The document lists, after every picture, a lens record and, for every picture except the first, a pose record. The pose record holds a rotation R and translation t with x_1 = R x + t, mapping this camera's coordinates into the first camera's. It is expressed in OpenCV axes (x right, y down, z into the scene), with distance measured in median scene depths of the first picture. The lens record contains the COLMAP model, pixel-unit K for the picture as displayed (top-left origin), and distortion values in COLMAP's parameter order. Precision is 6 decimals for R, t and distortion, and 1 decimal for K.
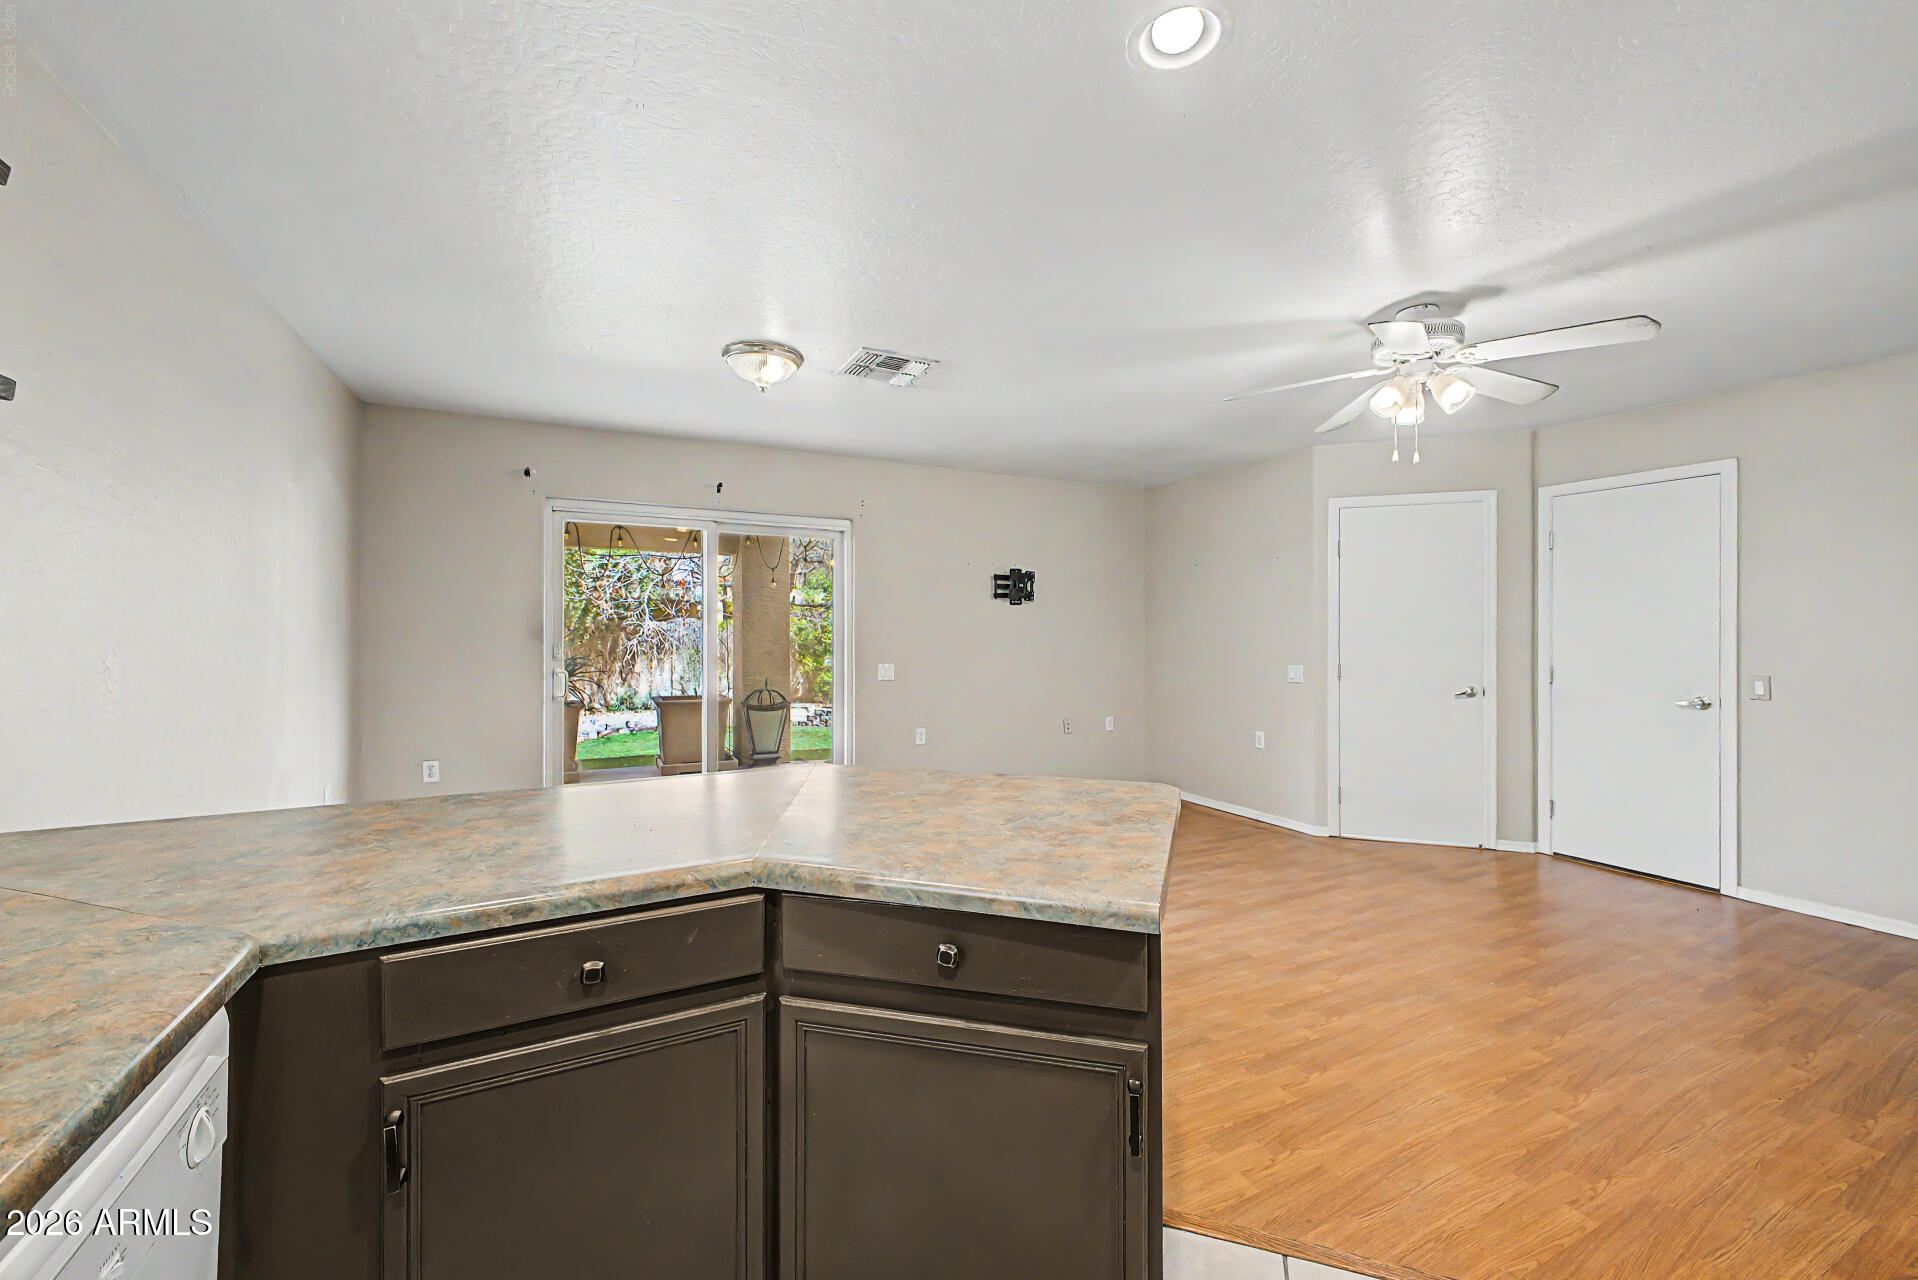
lens RADIAL K [[755.7, 0, 965.1], [0, 755.7, 634.0], [0, 0, 1]] dist [0.018465, -0.006546]
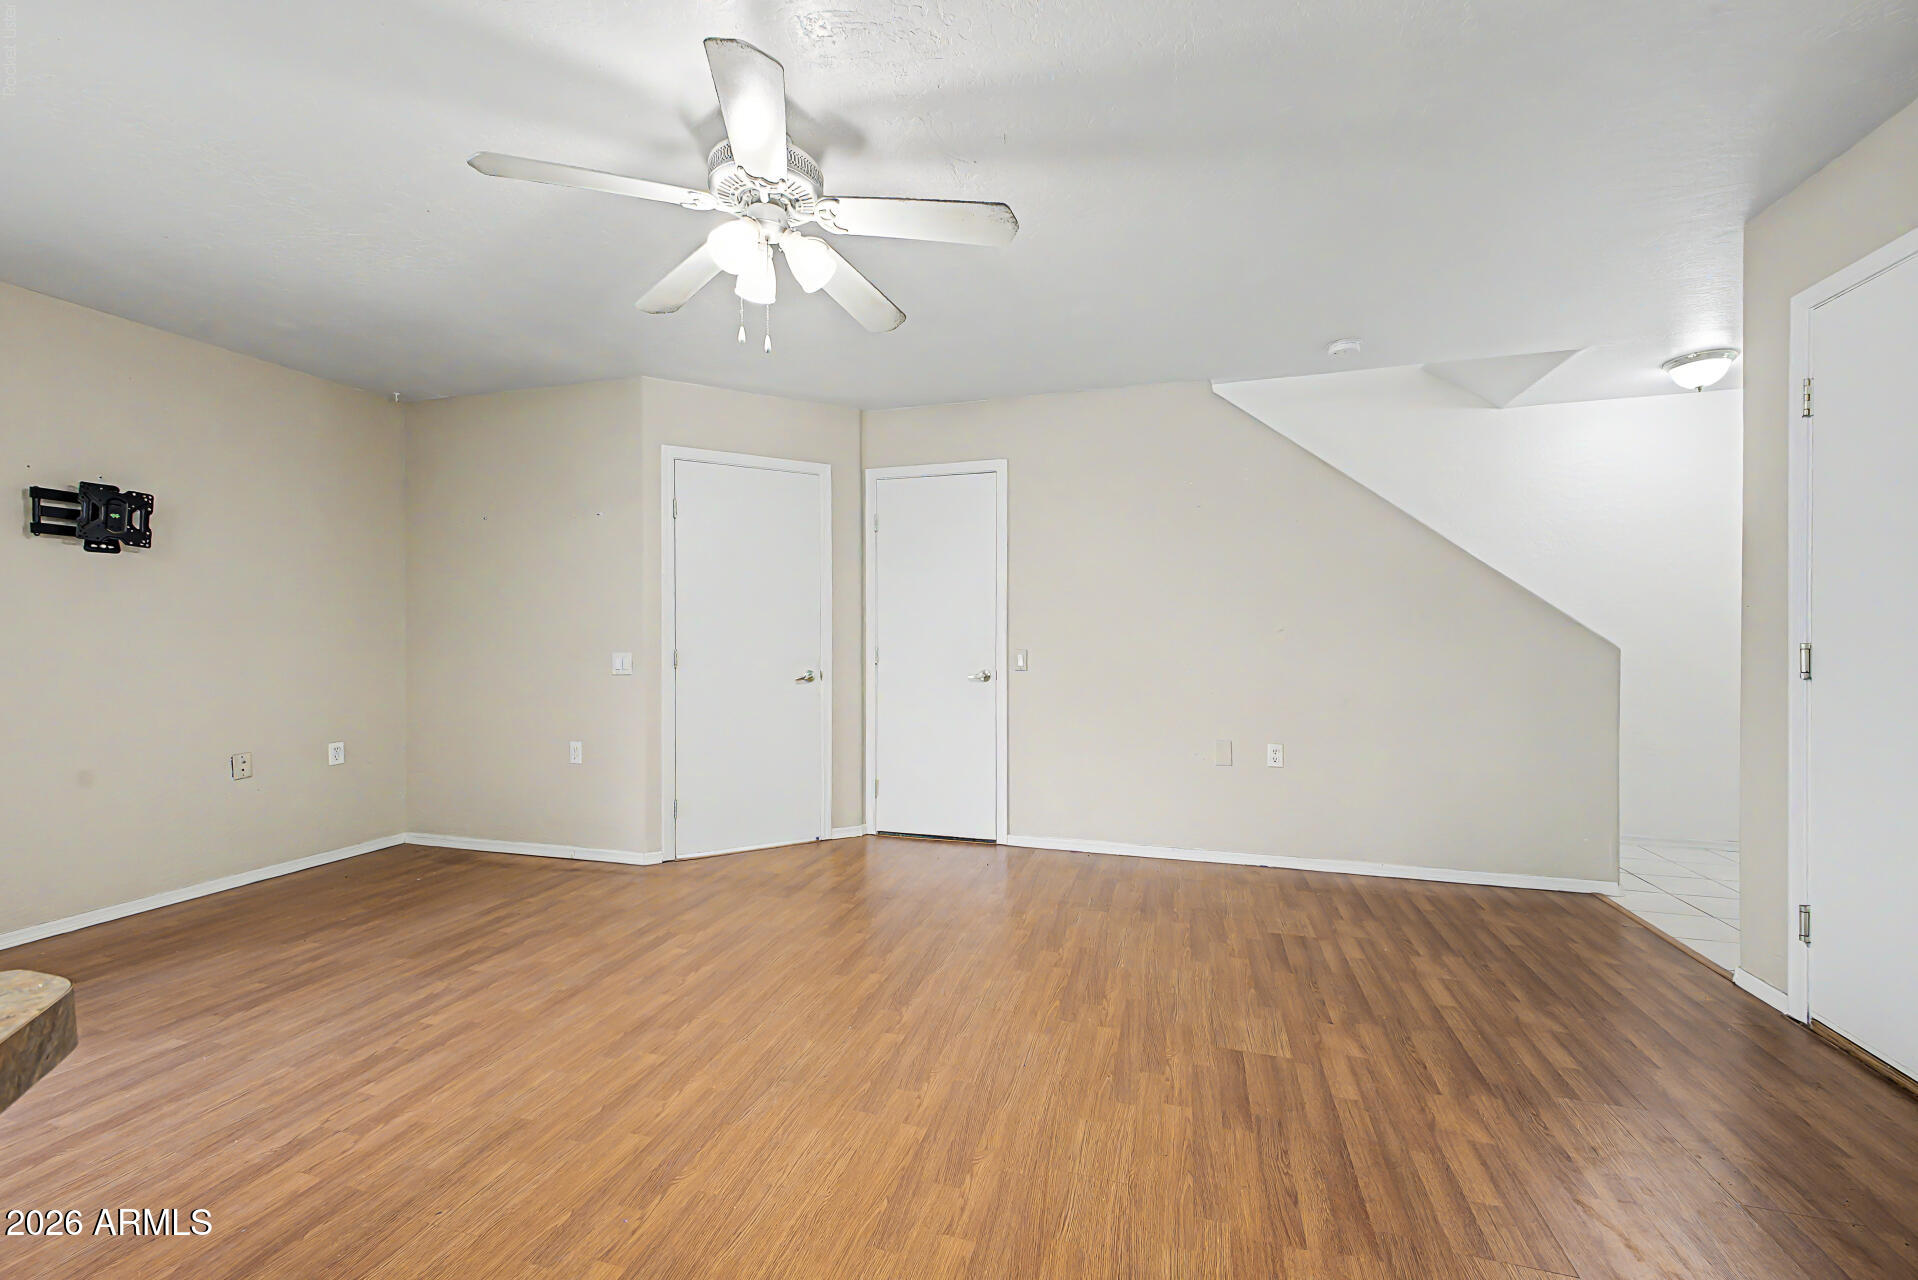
lens RADIAL K [[756.1, 0, 958.5], [0, 756.1, 633.7], [0, 0, 1]] dist [0.019088, -0.012382]
pose [[0.691180, 0.002158, 0.722680, 0.133575], [0.003840, 0.999970, -0.006658, 0.034629], [-0.722673, 0.007377, 0.691151, 0.251653]]
